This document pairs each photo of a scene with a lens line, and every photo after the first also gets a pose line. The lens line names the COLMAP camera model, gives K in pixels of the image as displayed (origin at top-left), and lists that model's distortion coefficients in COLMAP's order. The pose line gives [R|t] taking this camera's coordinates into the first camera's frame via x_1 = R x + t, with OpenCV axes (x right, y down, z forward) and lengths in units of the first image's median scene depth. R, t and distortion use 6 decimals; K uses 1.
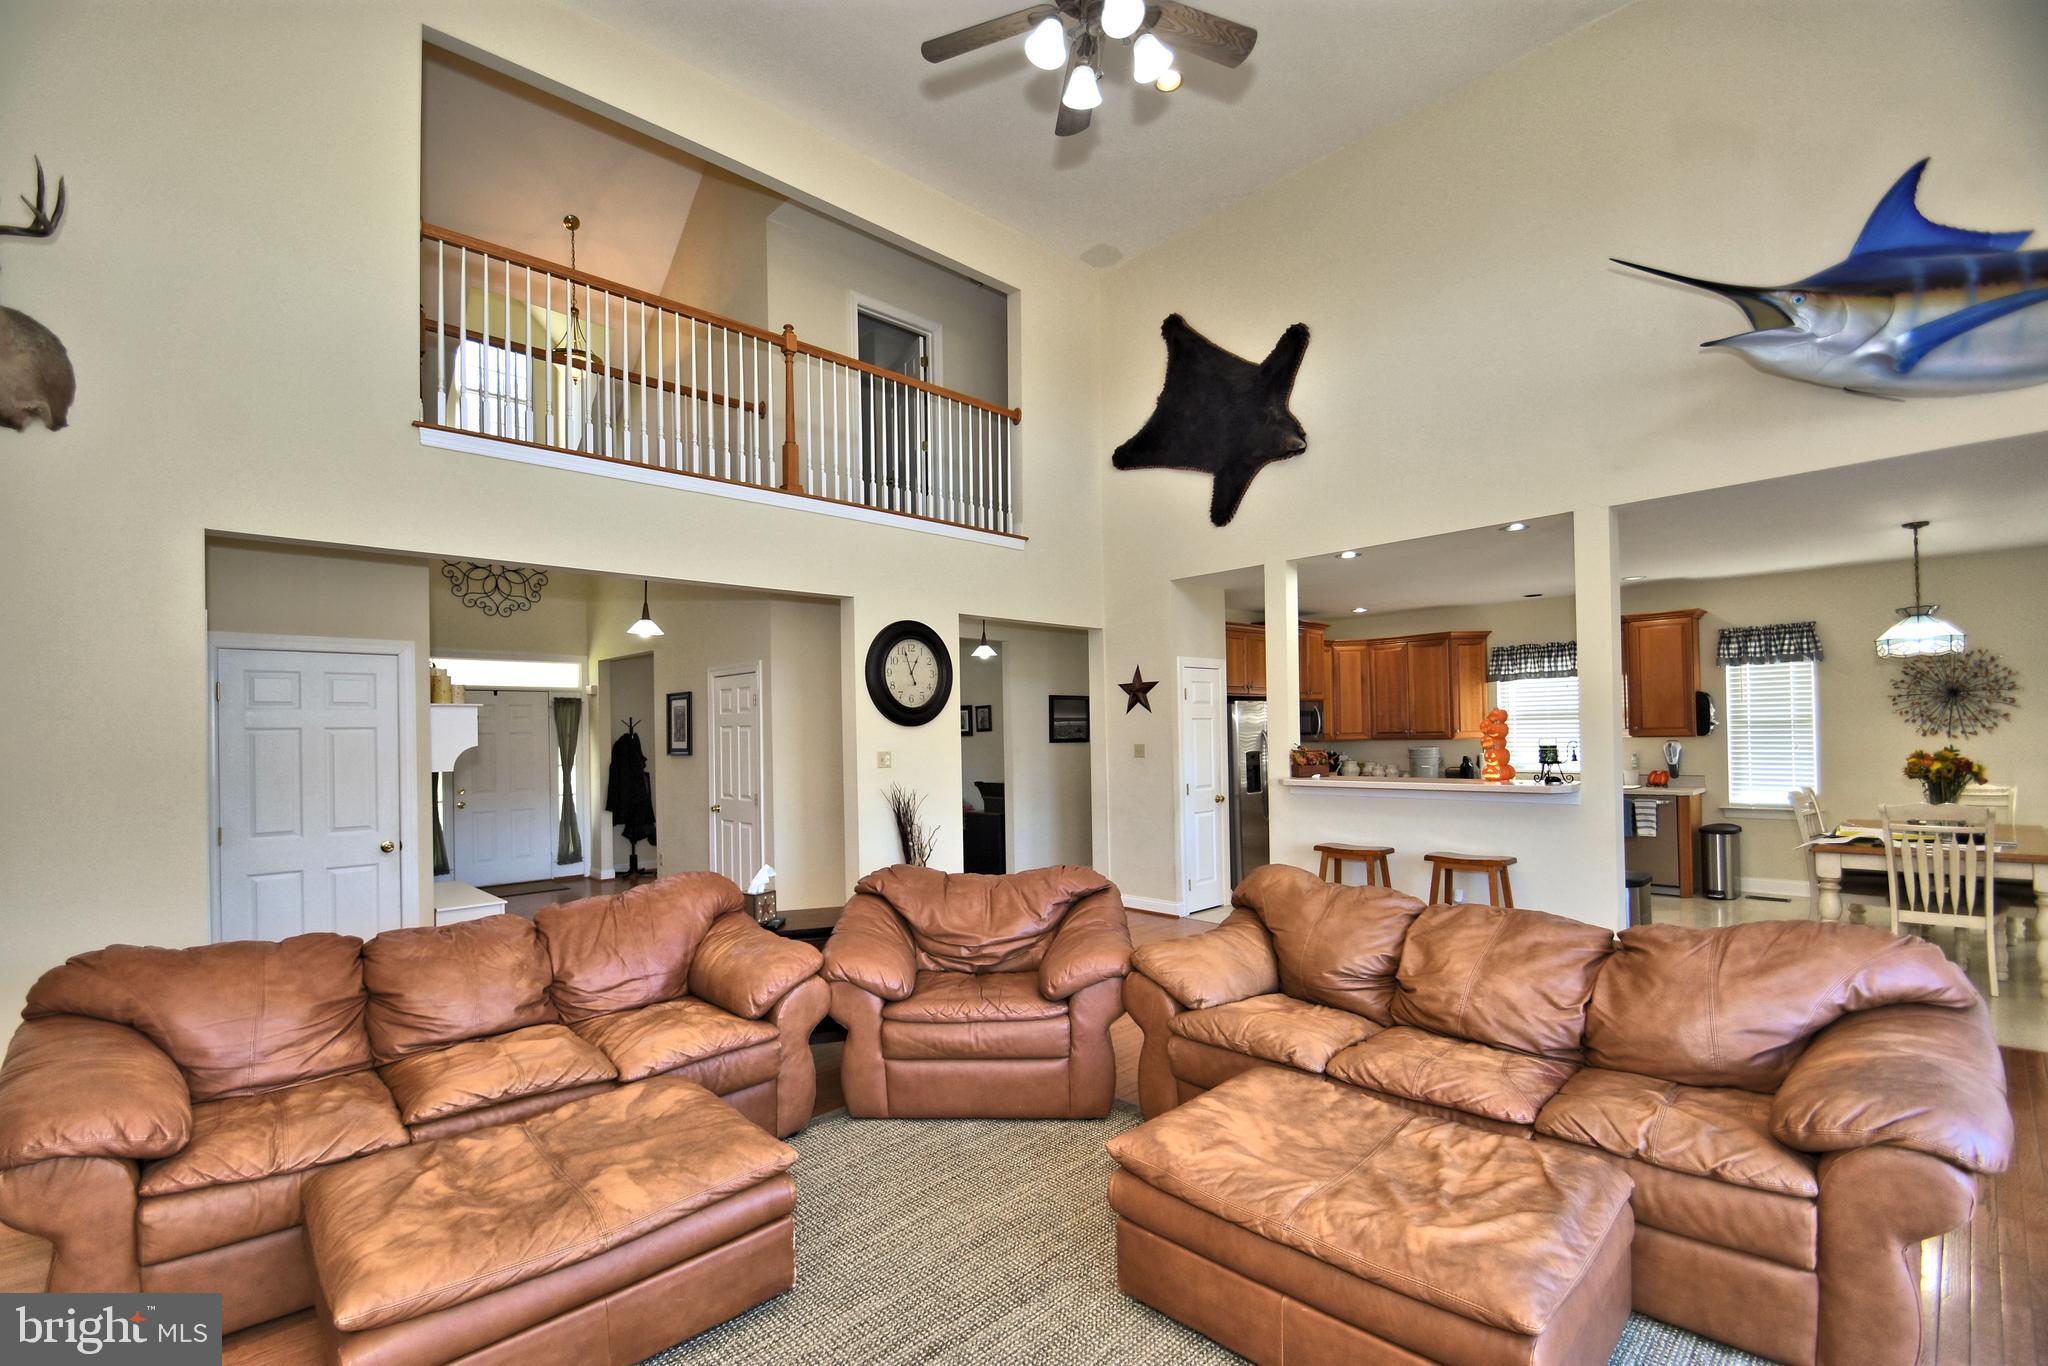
lens RADIAL K [[904.9, 0, 996.2], [0, 904.9, 732.2], [0, 0, 1]] dist [-0.000703, -0.000010]
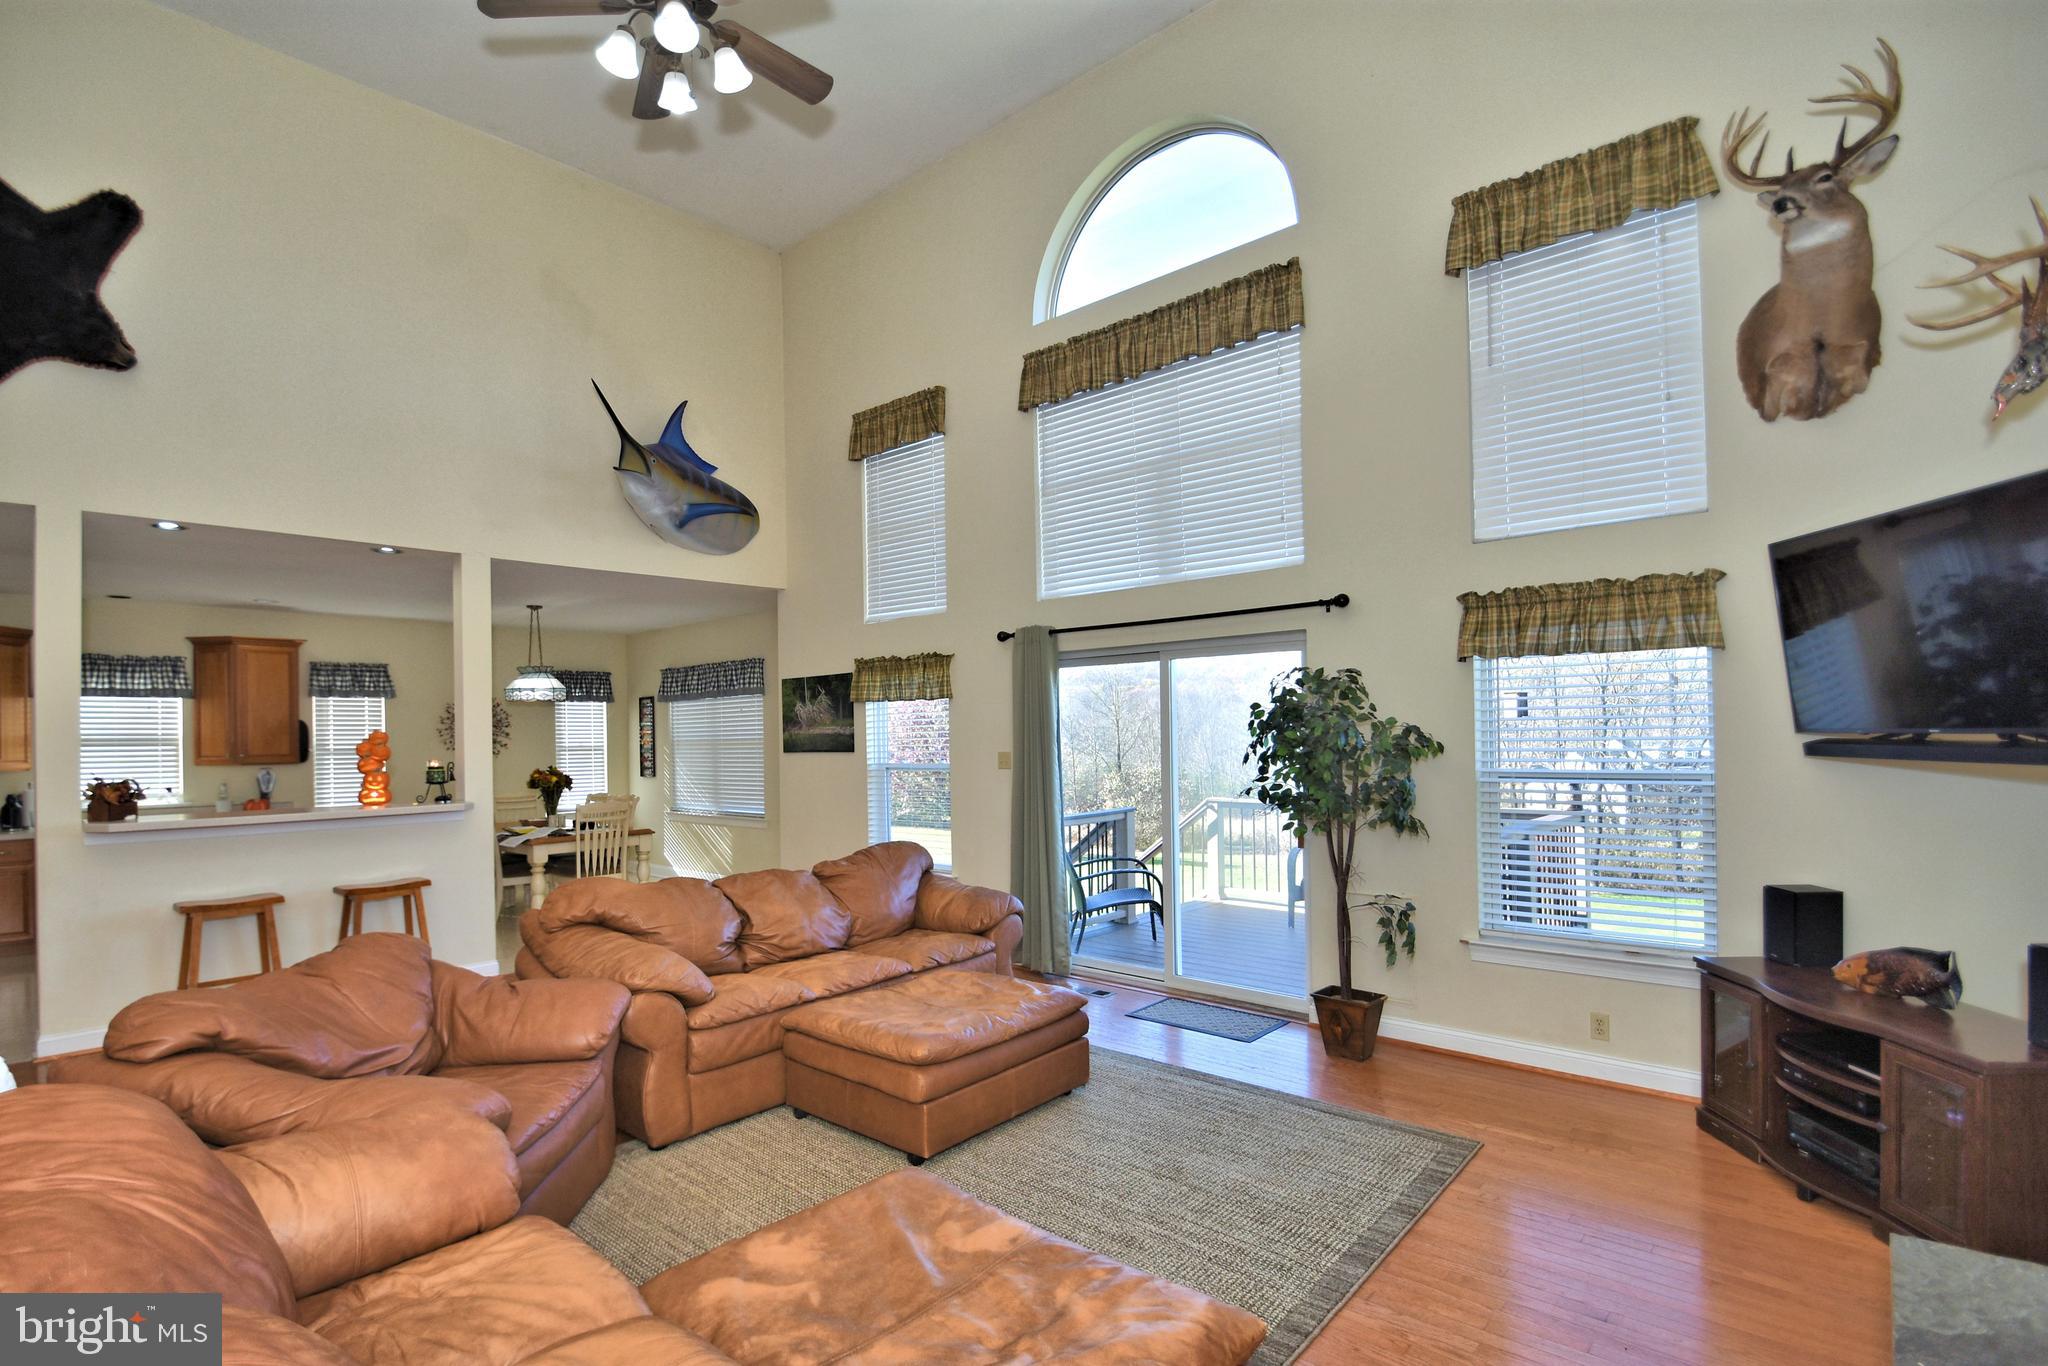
lens RADIAL K [[992.8, 0, 972.5], [0, 992.8, 734.8], [0, 0, 1]] dist [-0.001489, -0.000480]
pose [[-0.072477, 0.022067, 0.997126, -0.545338], [0.014209, 0.999677, -0.021091, 0.009483], [-0.997269, 0.012639, -0.072767, 0.420767]]
